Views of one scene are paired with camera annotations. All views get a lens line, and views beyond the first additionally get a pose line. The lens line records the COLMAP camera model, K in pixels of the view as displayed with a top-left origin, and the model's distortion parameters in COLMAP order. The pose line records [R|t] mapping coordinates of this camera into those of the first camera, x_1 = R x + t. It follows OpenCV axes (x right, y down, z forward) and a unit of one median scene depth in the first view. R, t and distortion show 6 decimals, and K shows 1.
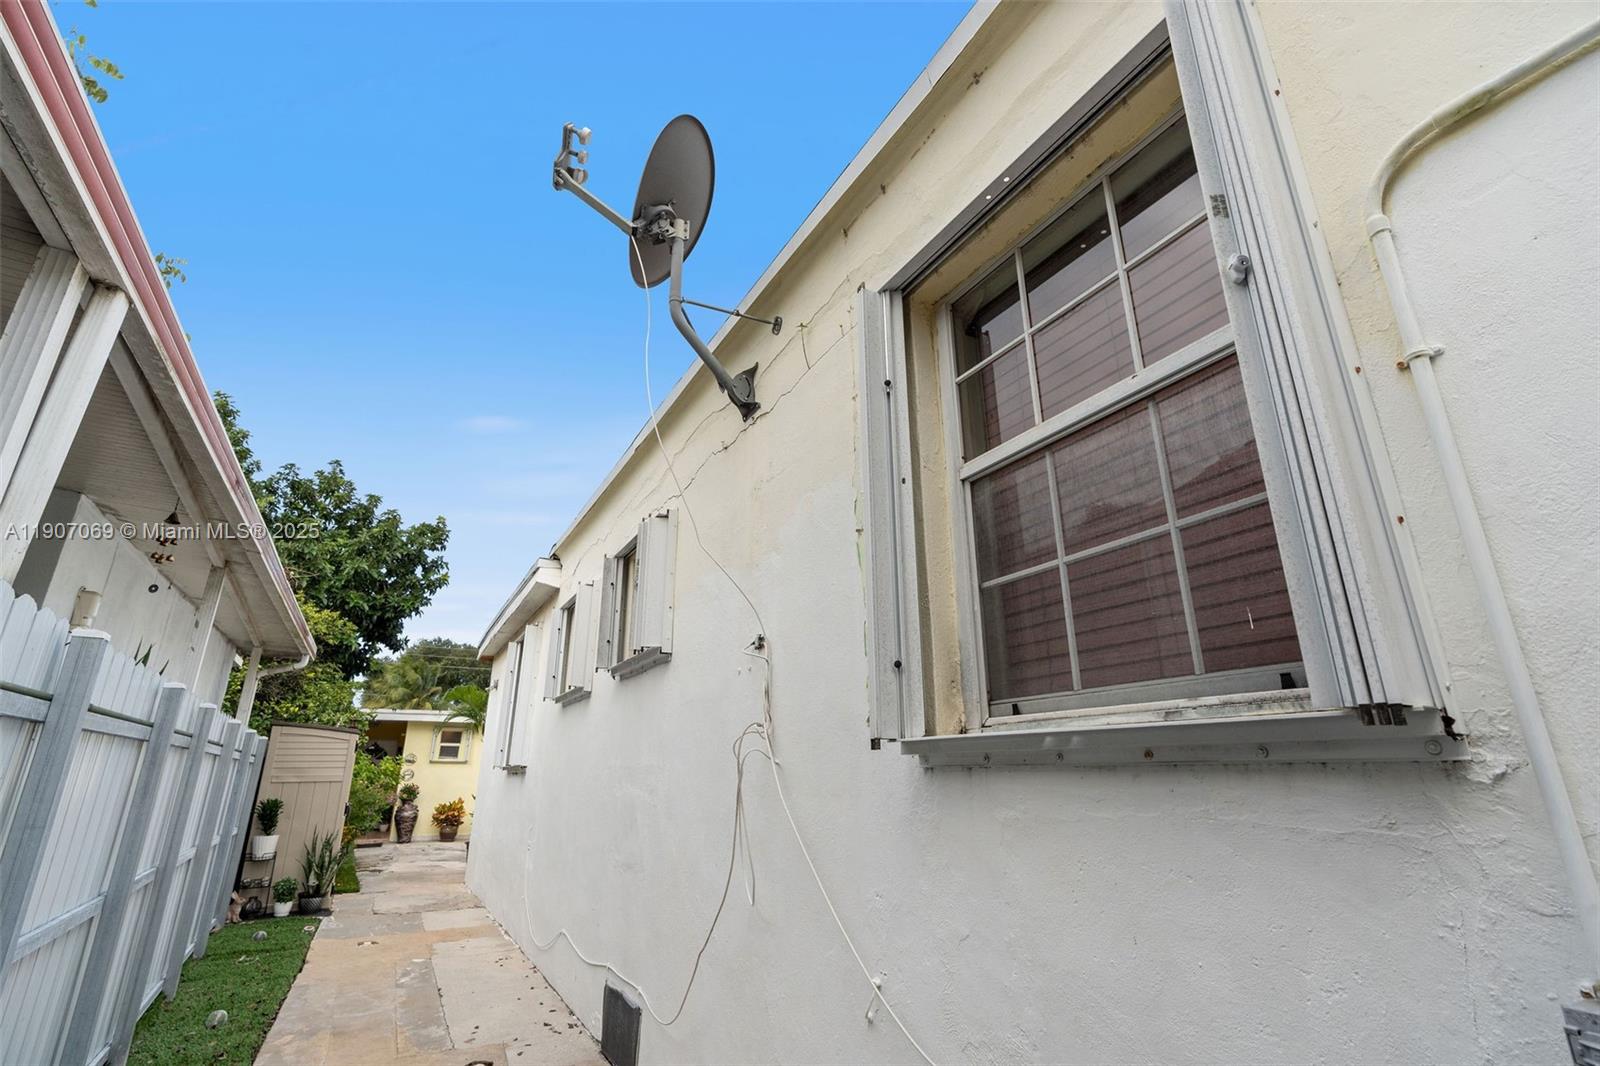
lens RADIAL K [[726.7, 0, 810.3], [0, 726.7, 535.8], [0, 0, 1]] dist [0.002065, 0.000384]
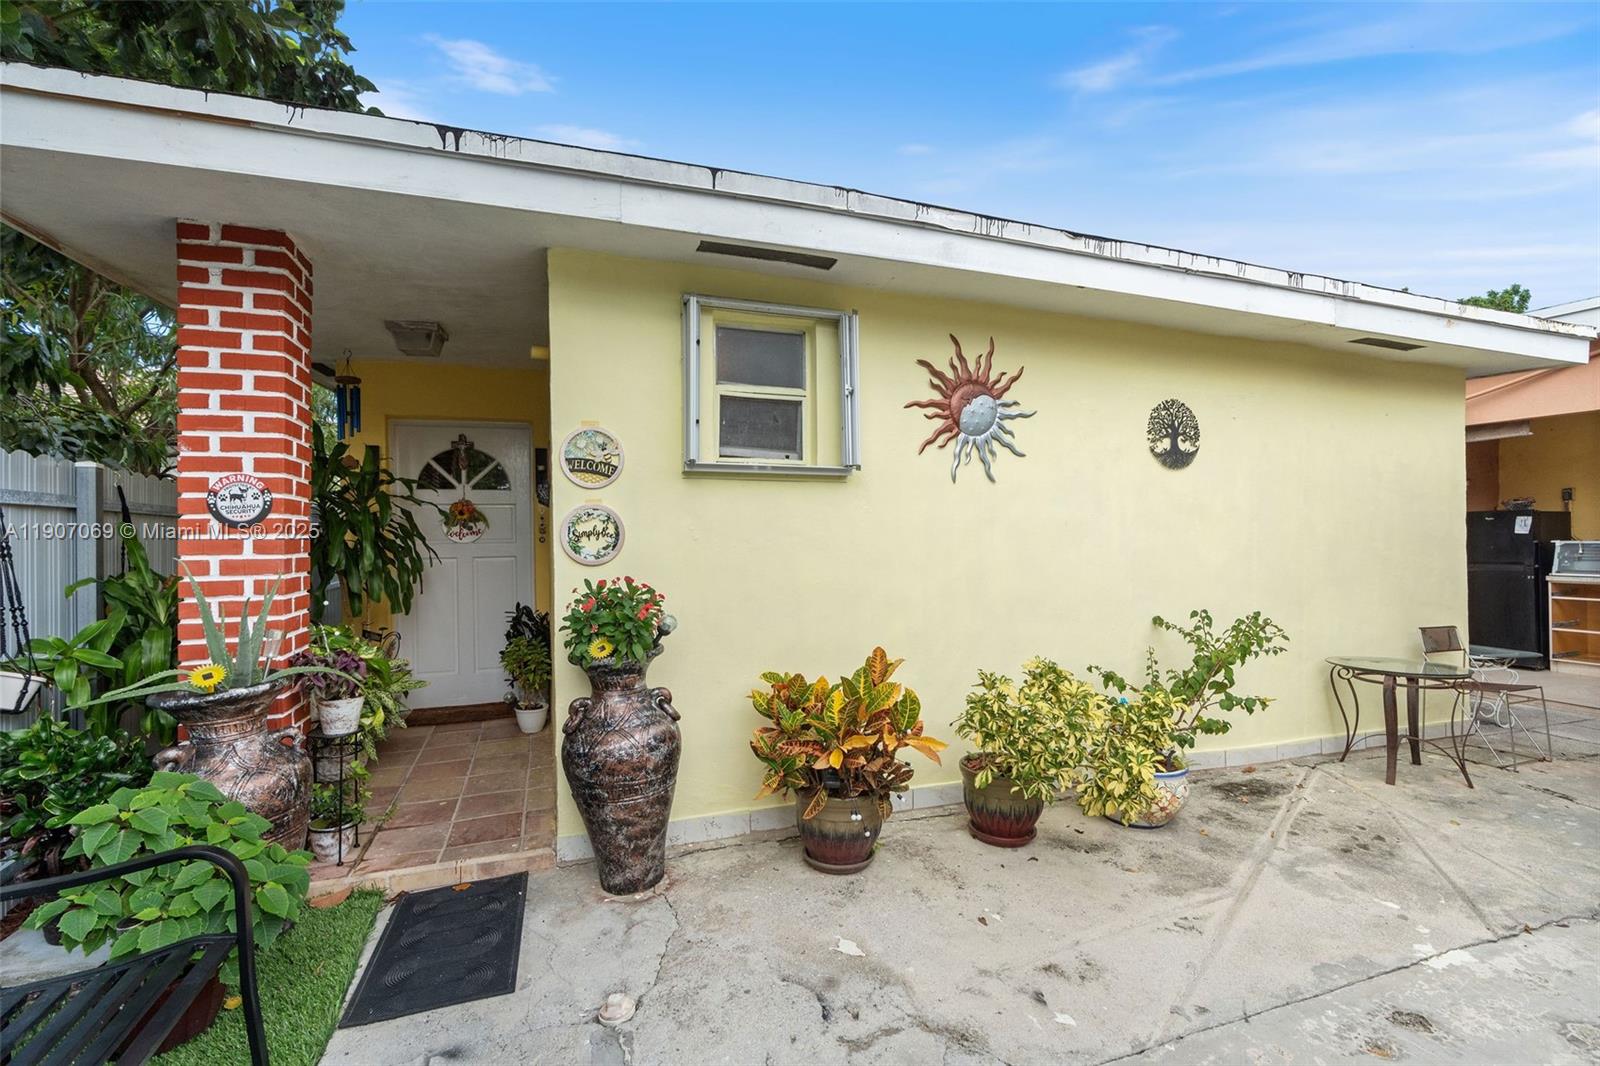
lens RADIAL K [[726.7, 0, 796.1], [0, 726.7, 531.0], [0, 0, 1]] dist [0.002065, 0.000384]
pose [[0.984215, 0.005802, -0.176884, -0.473409], [0.051299, 0.947202, 0.316507, 0.274400], [0.169381, -0.320585, 0.931952, 0.842658]]
